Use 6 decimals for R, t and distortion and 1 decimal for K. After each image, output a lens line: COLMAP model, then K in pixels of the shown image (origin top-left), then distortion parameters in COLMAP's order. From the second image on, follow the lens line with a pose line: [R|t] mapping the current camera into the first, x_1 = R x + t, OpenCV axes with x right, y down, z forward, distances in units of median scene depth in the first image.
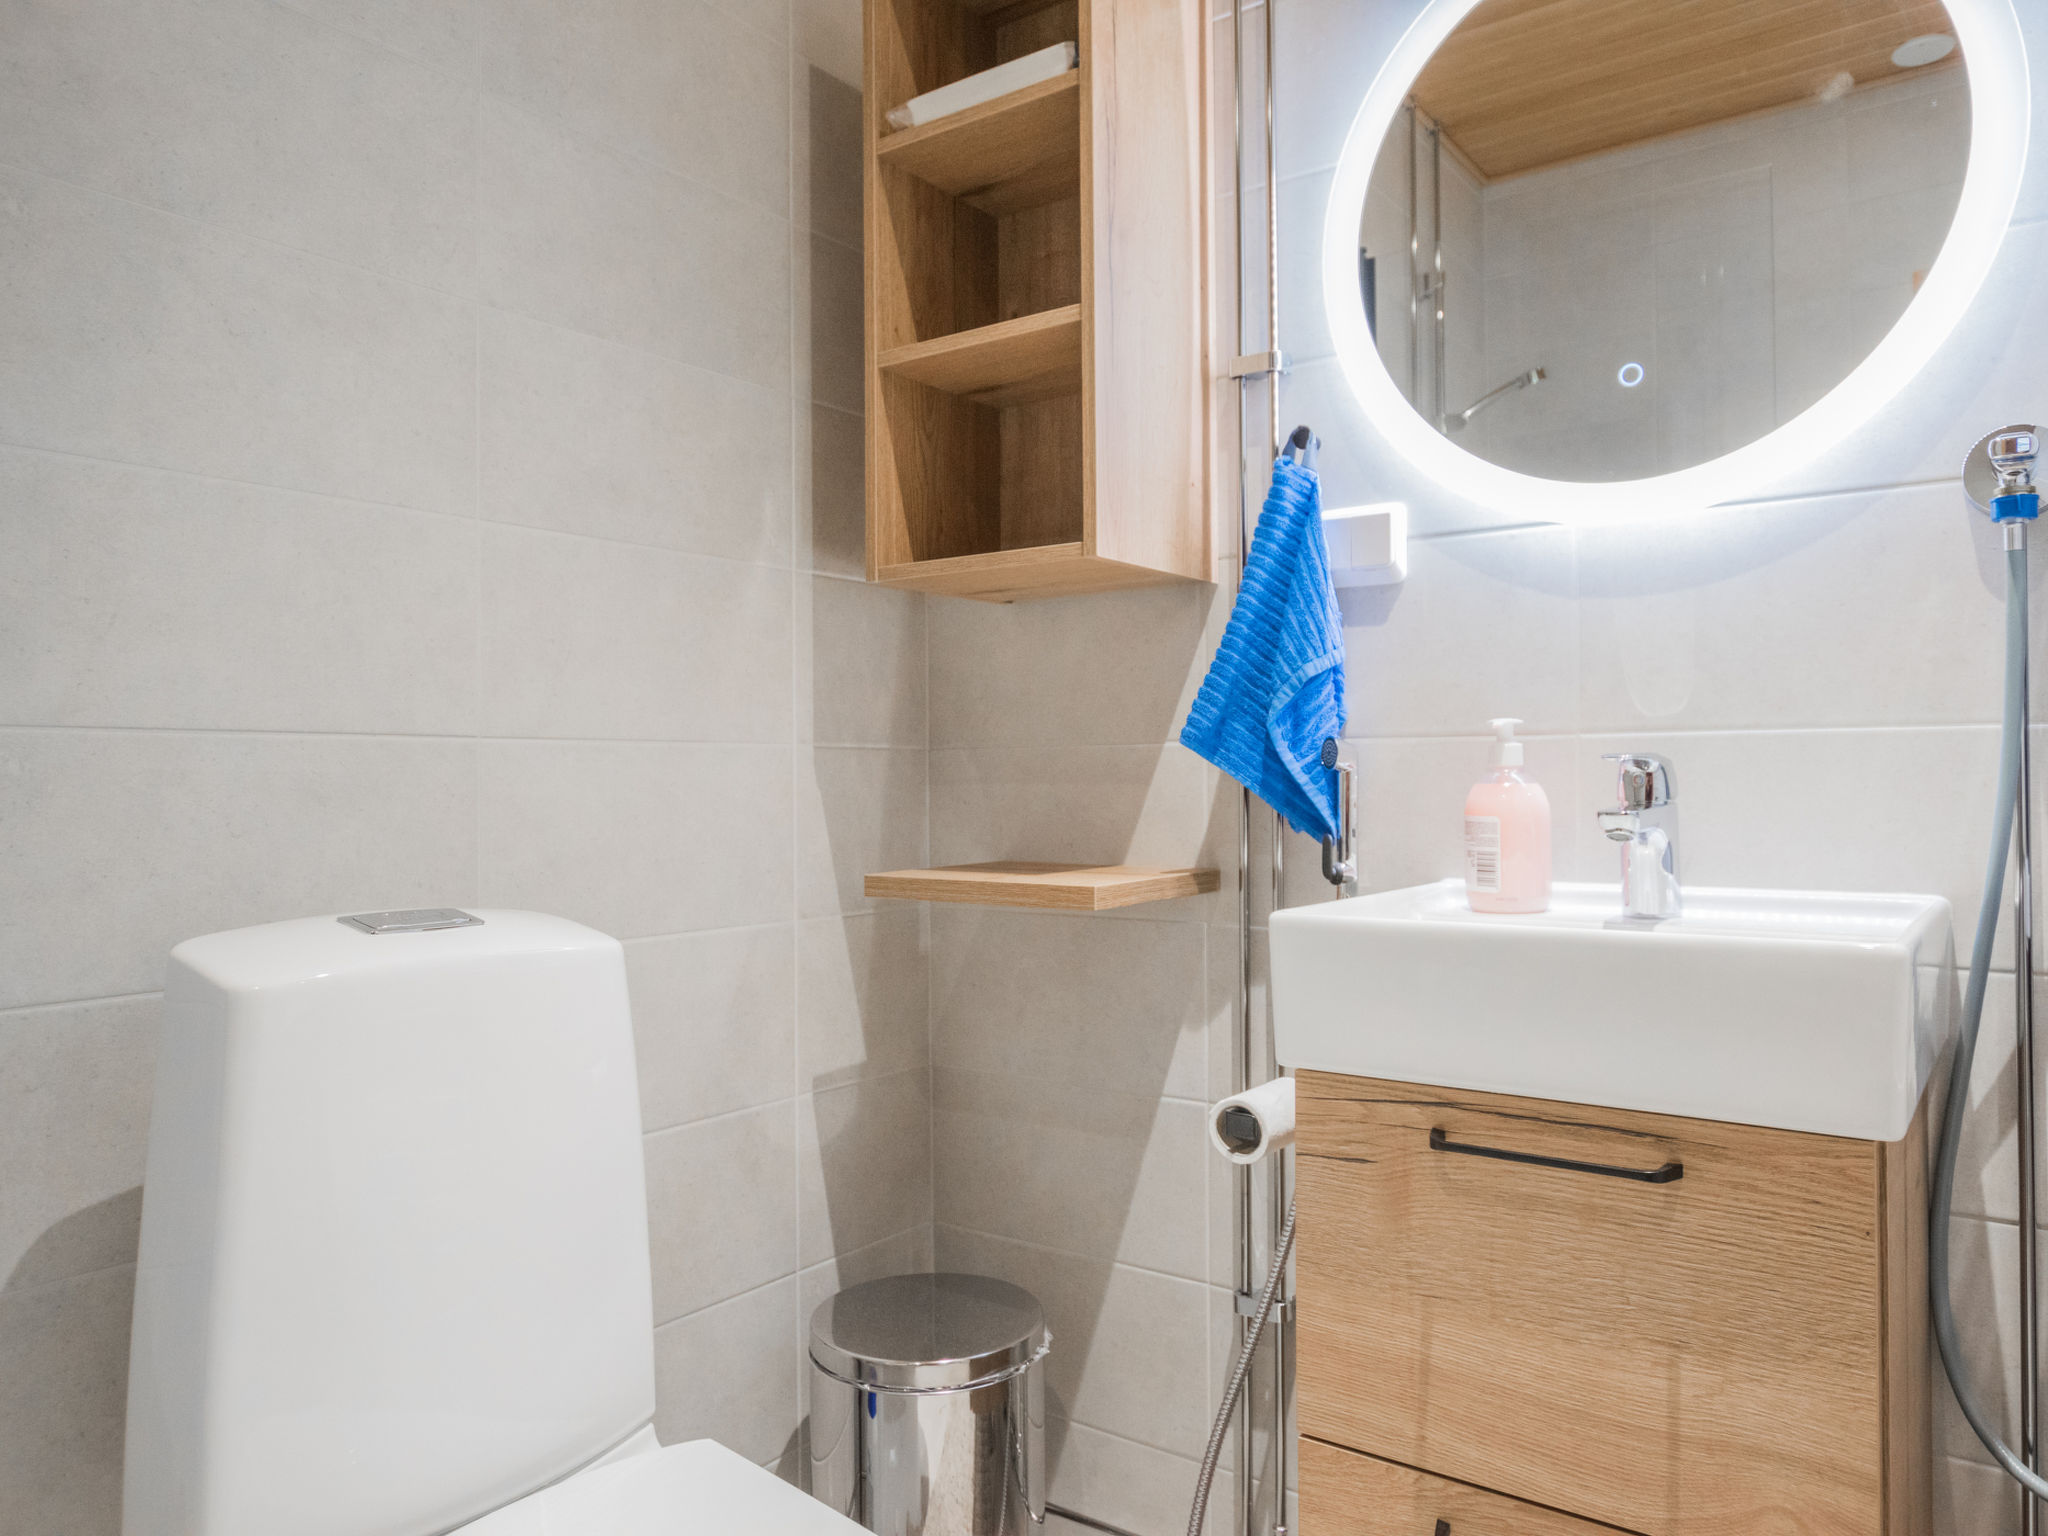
lens RADIAL K [[1402.9, 0, 1013.8], [0, 1402.9, 774.1], [0, 0, 1]] dist [-0.018211, 0.005436]
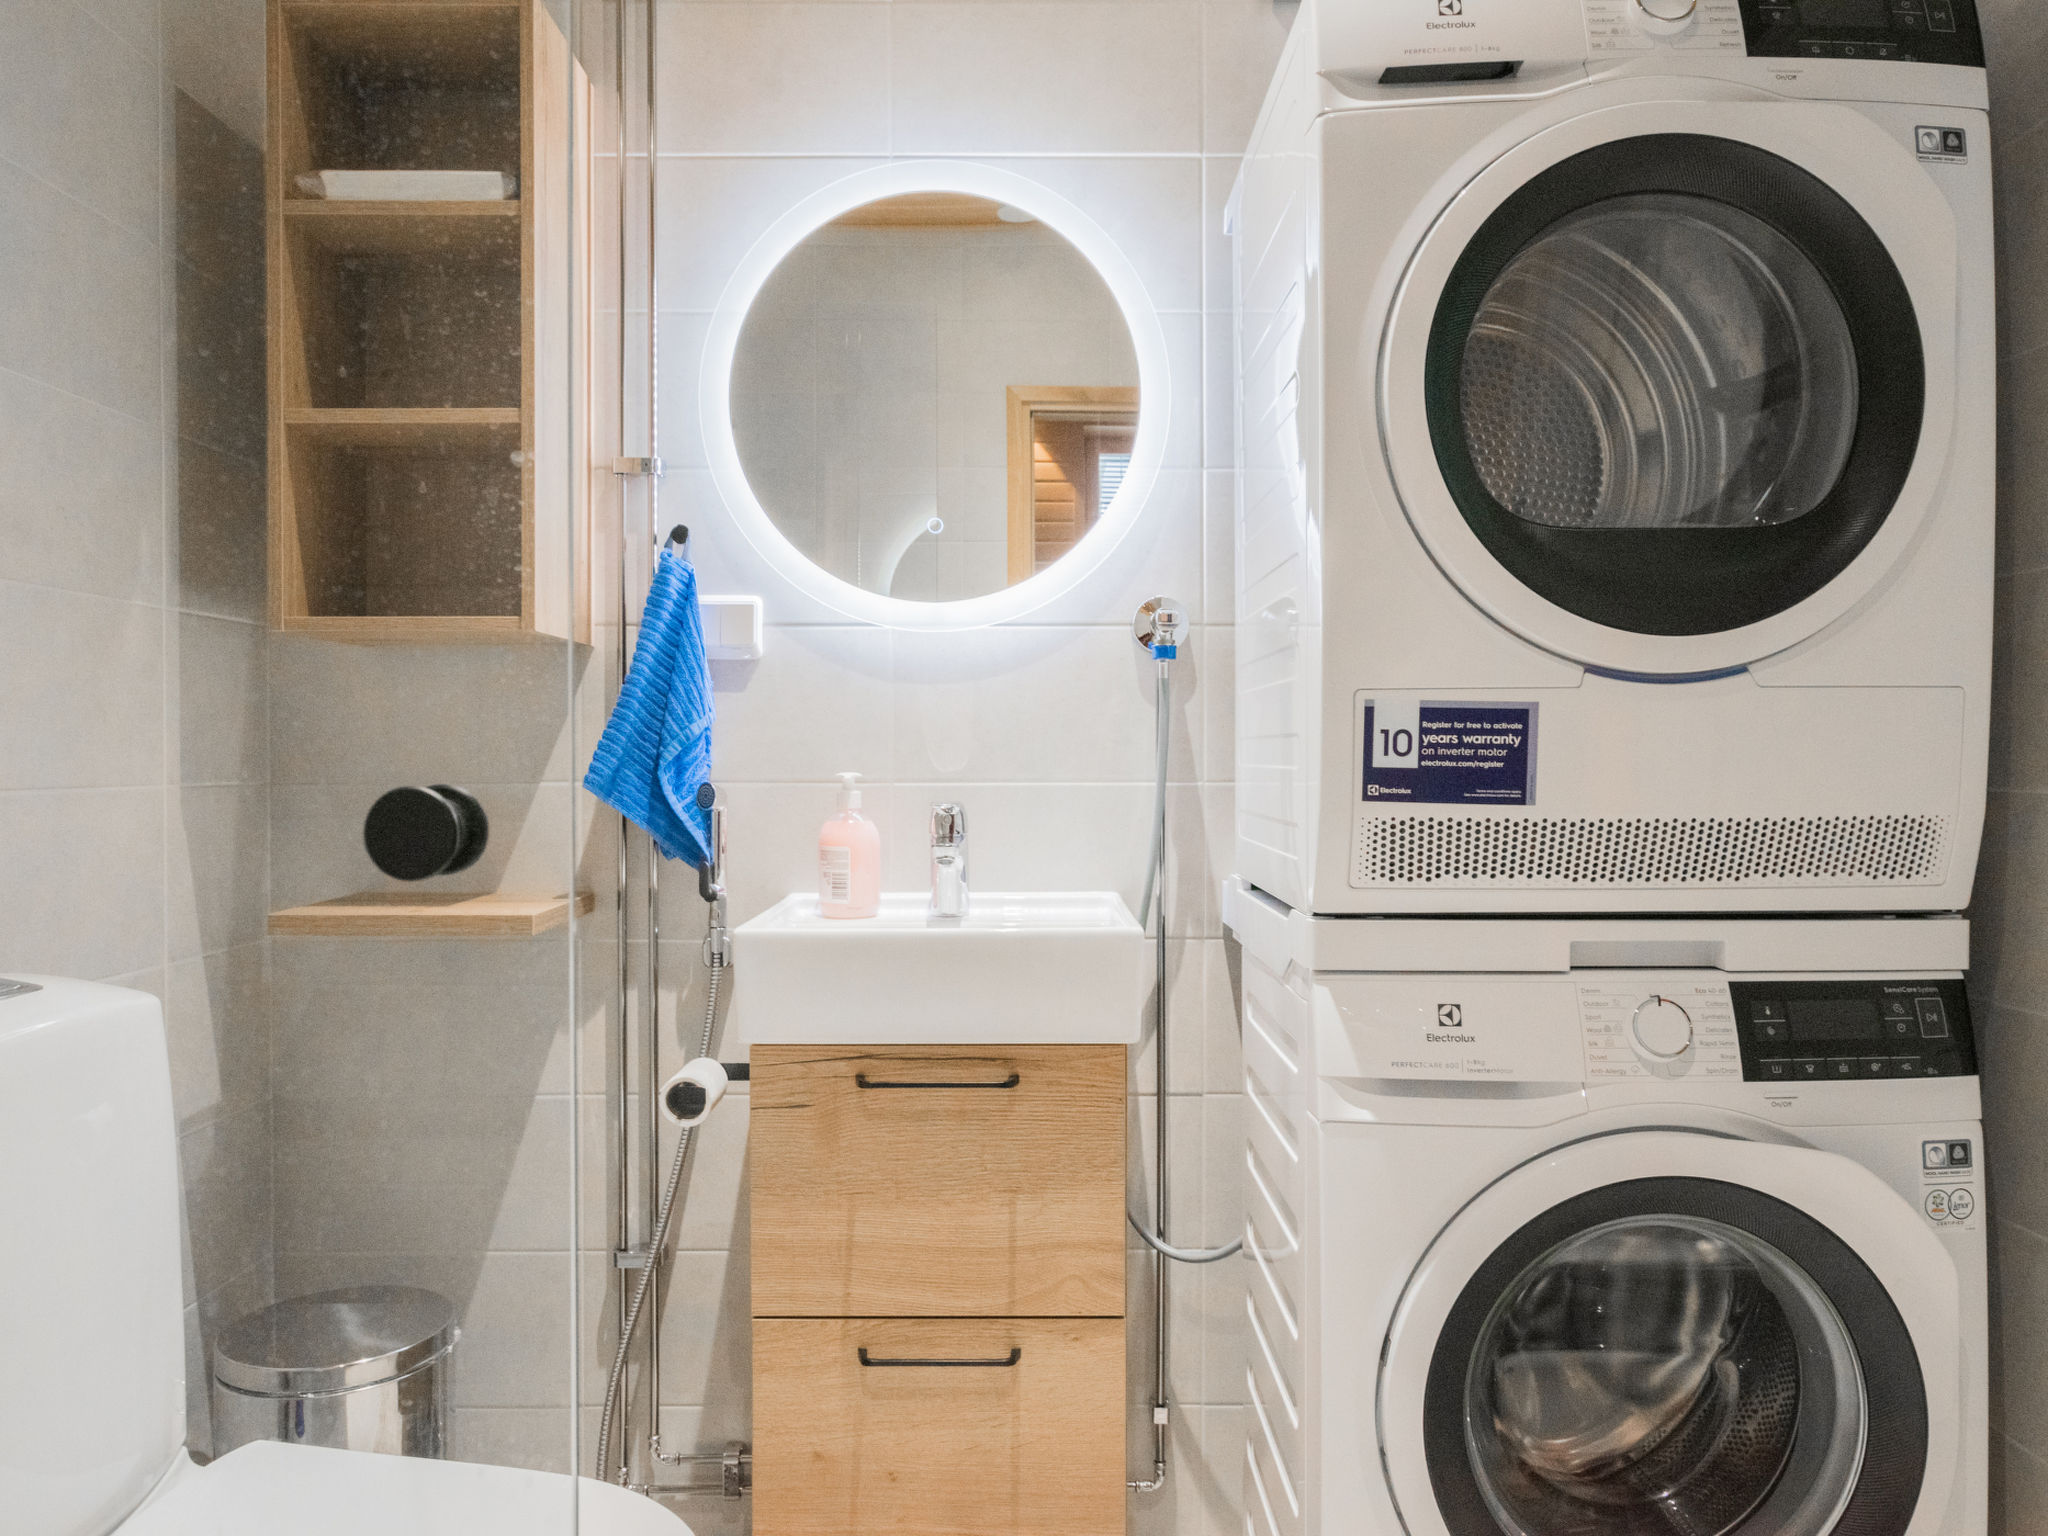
lens RADIAL K [[1561.1, 0, 1031.9], [0, 1561.1, 770.6], [0, 0, 1]] dist [-0.012122, 0.006700]
pose [[0.796164, -0.002411, 0.605076, -0.375317], [-0.007345, 0.999880, 0.013649, -0.057570], [-0.605036, -0.015311, 0.796051, -0.265498]]
